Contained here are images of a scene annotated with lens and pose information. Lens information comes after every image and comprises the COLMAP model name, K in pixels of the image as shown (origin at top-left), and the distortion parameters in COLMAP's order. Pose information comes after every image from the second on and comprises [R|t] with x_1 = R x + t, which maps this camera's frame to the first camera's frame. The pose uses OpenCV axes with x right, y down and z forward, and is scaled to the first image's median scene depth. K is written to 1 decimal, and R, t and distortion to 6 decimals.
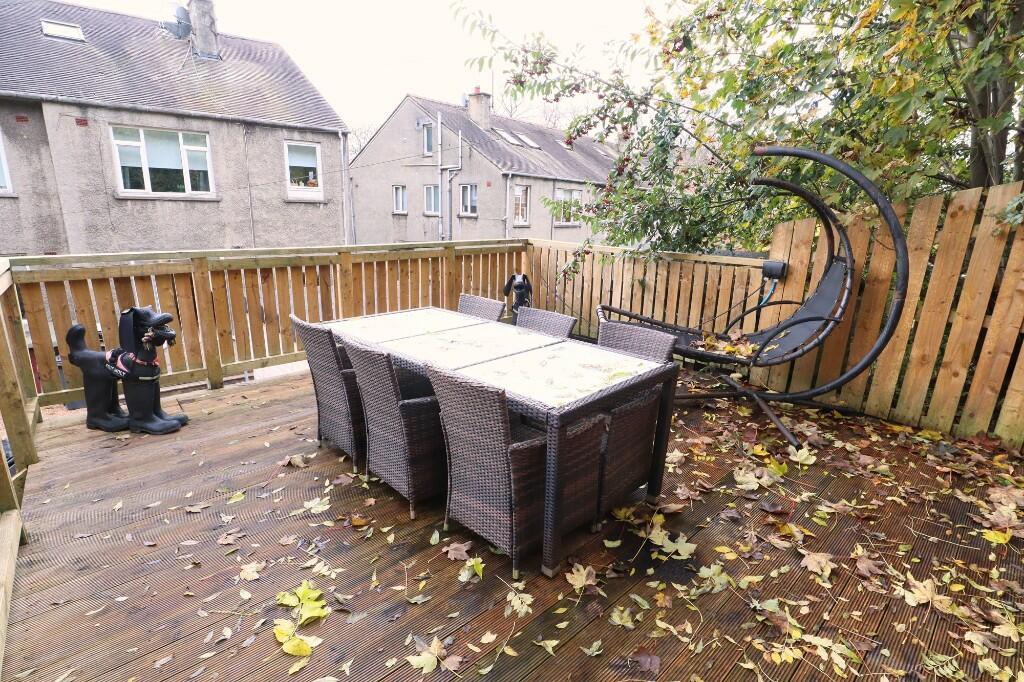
lens RADIAL K [[515.9, 0, 519.0], [0, 515.9, 354.4], [0, 0, 1]] dist [-0.048249, 0.016481]
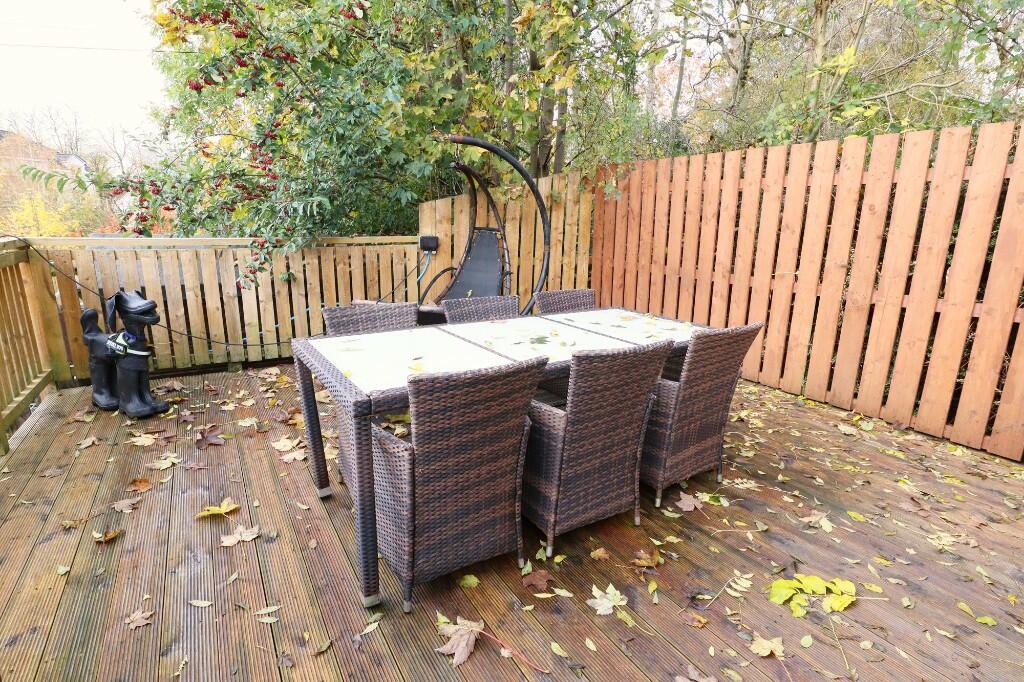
lens RADIAL K [[515.9, 0, 519.0], [0, 515.9, 354.4], [0, 0, 1]] dist [-0.048249, 0.016481]
pose [[0.227848, -0.269640, 0.935617, -0.625850], [0.254563, 0.943968, 0.210054, -0.125100], [-0.939832, 0.190313, 0.283721, 0.544842]]
